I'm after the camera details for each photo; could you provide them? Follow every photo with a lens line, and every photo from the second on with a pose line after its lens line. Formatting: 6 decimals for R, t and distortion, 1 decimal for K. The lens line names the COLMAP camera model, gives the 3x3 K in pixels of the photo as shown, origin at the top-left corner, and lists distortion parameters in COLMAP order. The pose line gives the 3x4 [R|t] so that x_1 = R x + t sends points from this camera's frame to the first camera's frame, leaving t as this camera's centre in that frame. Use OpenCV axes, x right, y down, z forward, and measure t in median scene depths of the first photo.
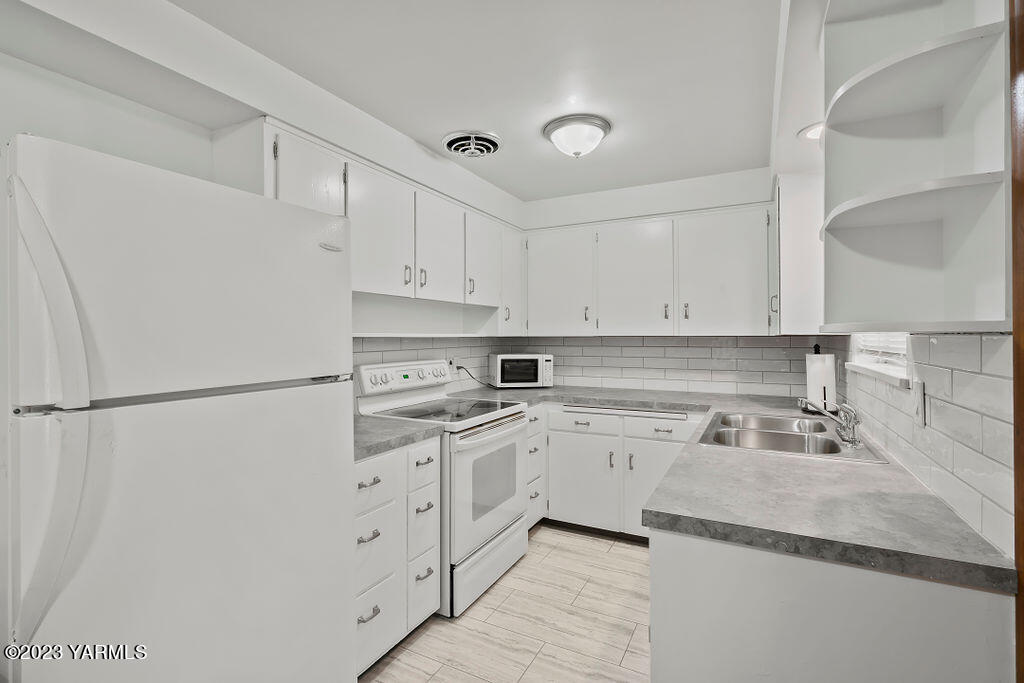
lens RADIAL K [[467.7, 0, 513.5], [0, 467.7, 335.5], [0, 0, 1]] dist [-0.001497, -0.000550]
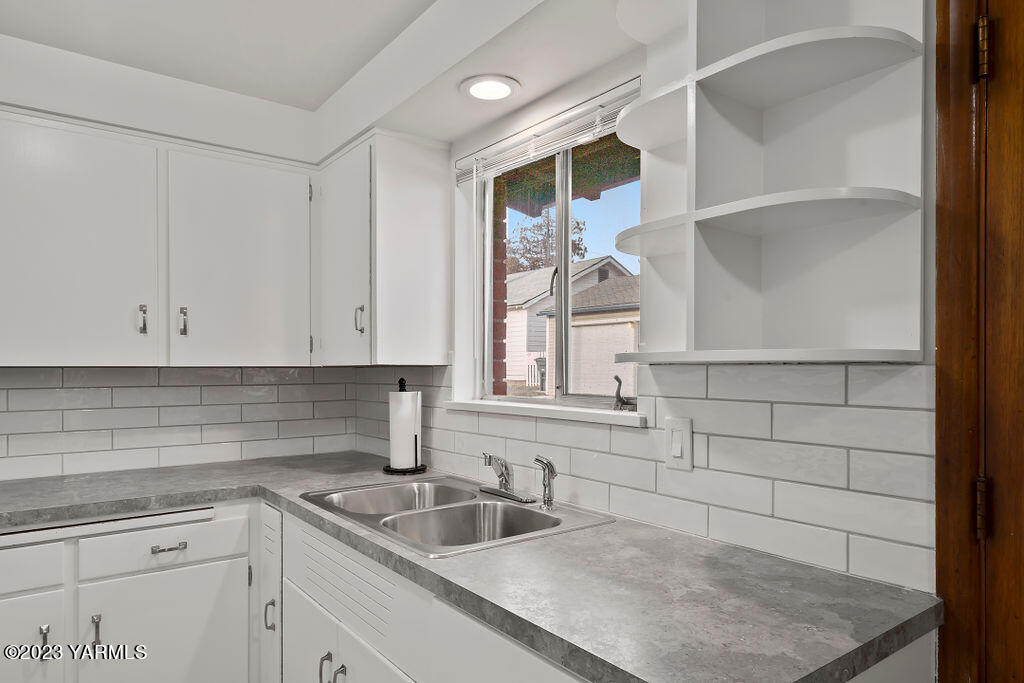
lens RADIAL K [[648.7, 0, 515.7], [0, 648.7, 369.7], [0, 0, 1]] dist [0.016263, -0.002673]
pose [[0.438173, -0.001953, 0.898889, -0.149579], [-0.001862, 0.999994, 0.003080, 0.001551], [-0.898889, -0.003023, 0.438166, 0.311840]]
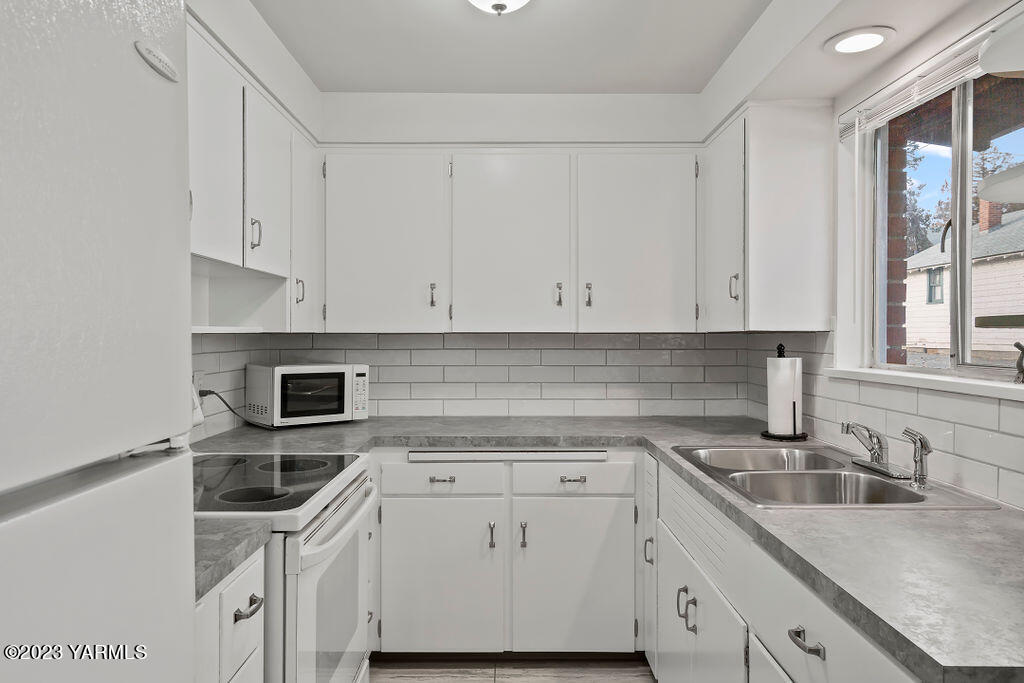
lens RADIAL K [[683.8, 0, 510.3], [0, 683.8, 338.2], [0, 0, 1]] dist [0.009437, 0.005286]
pose [[0.888951, 0.000000, 0.458003, -0.171438], [-0.003173, 0.999976, 0.006158, 0.003308], [-0.457992, -0.006927, 0.888929, 0.191835]]
